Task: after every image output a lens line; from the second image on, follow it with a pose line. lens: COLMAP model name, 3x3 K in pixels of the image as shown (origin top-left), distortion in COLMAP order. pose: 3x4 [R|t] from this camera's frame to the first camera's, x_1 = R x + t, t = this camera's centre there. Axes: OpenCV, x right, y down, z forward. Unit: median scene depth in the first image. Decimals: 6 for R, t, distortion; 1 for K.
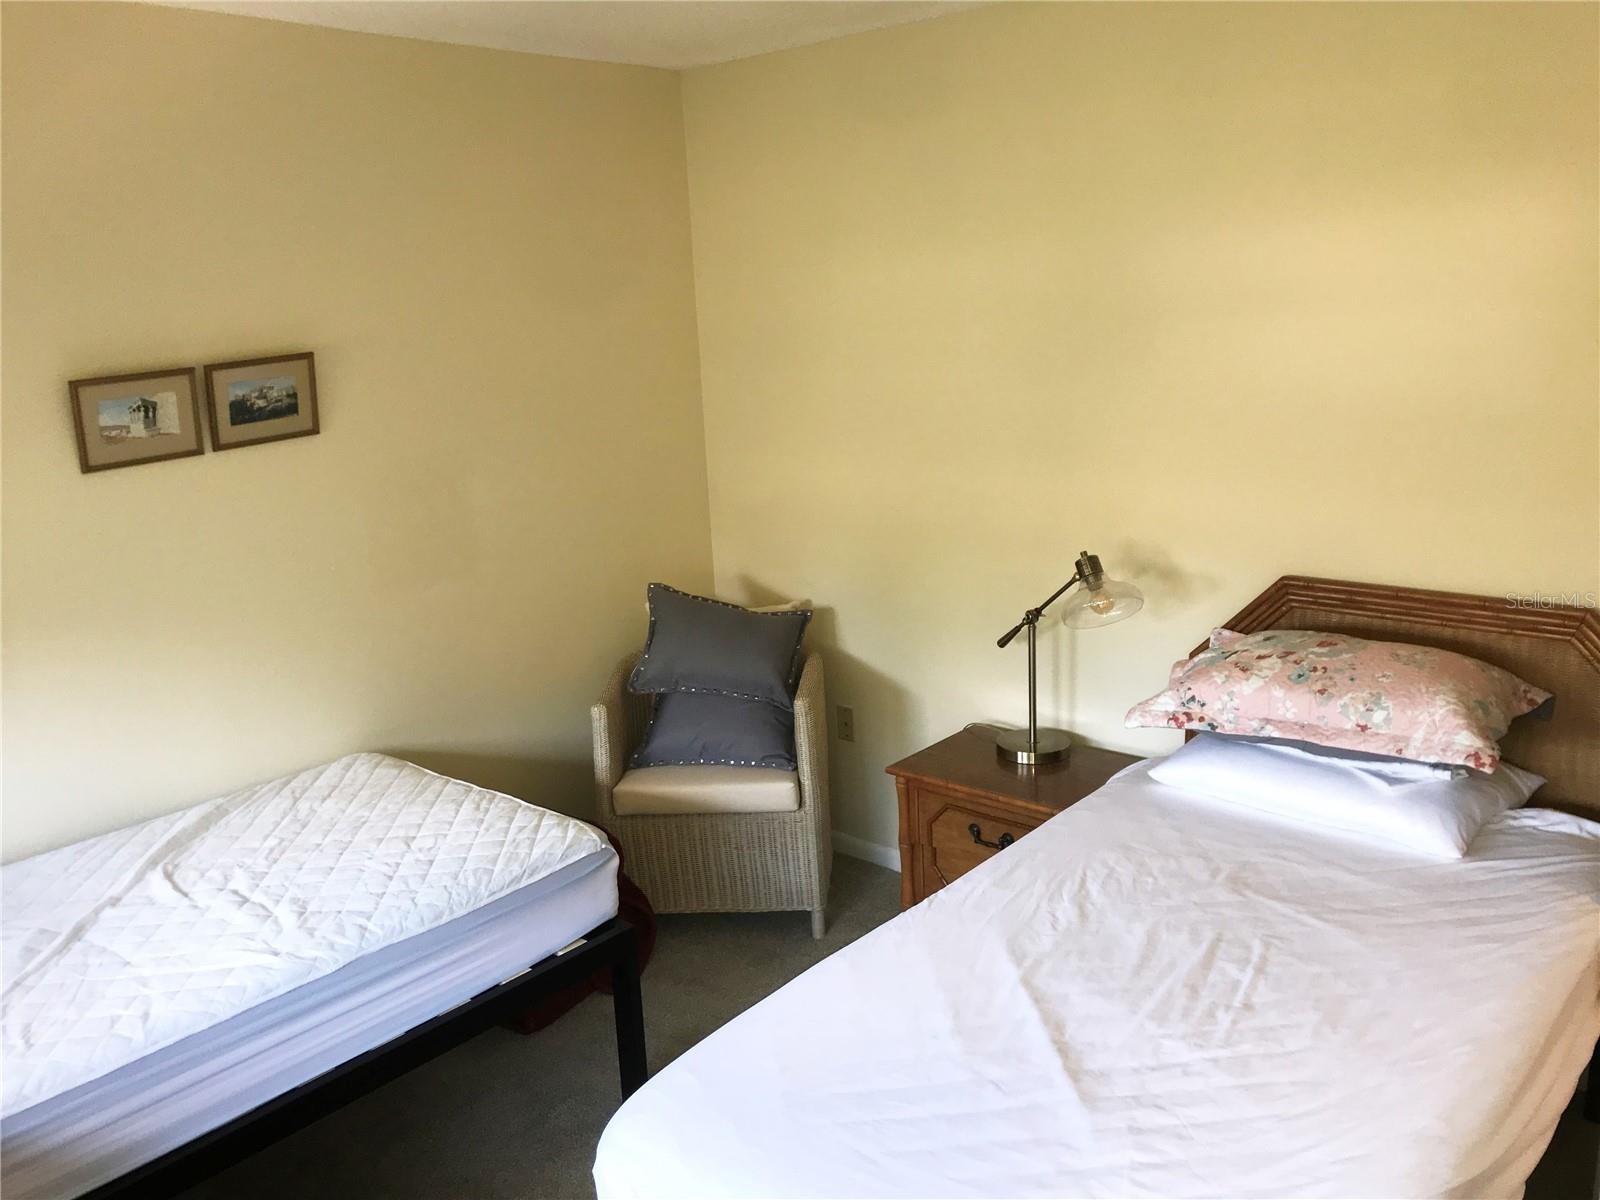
lens RADIAL K [[1303.7, 0, 788.7], [0, 1303.7, 598.0], [0, 0, 1]] dist [0.018298, -0.000889]
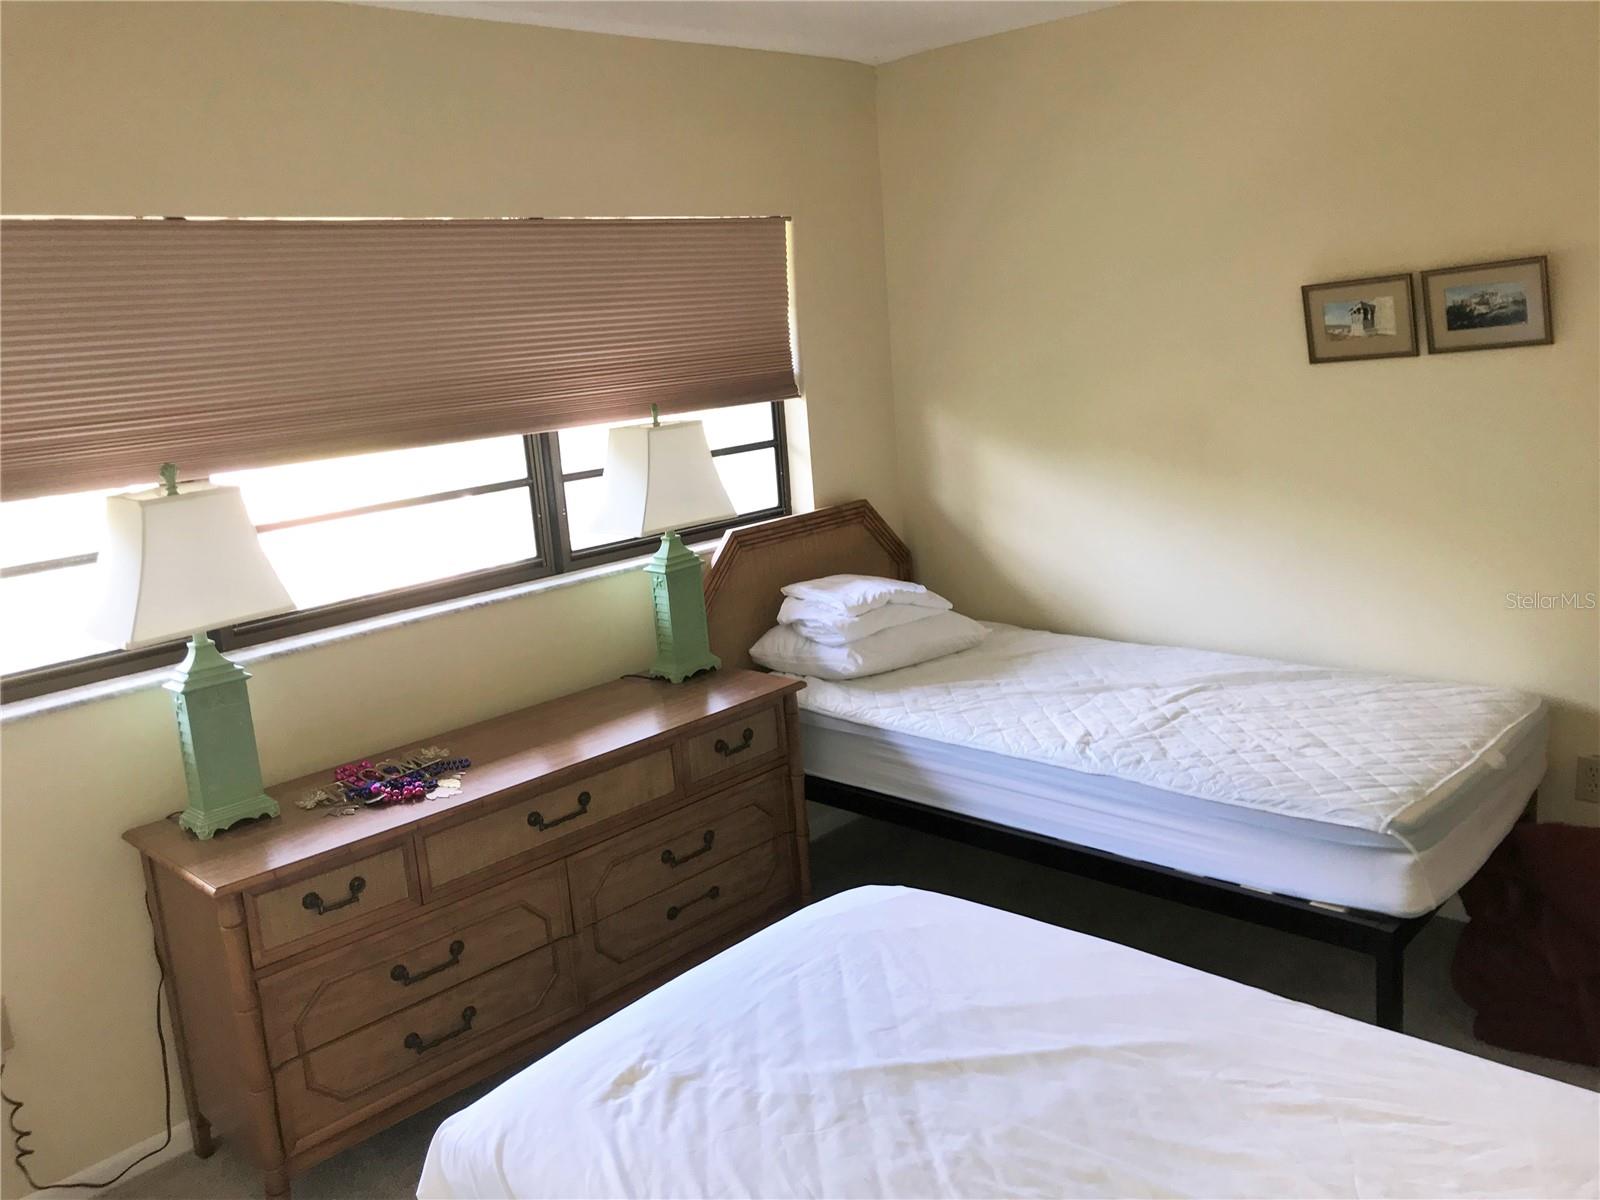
lens RADIAL K [[1303.7, 0, 788.7], [0, 1303.7, 598.0], [0, 0, 1]] dist [0.018298, -0.000889]
pose [[-0.032547, 0.264896, -0.963728, 0.673444], [-0.145082, 0.952773, 0.266785, -0.138666], [0.988884, 0.148503, 0.007422, 0.542503]]
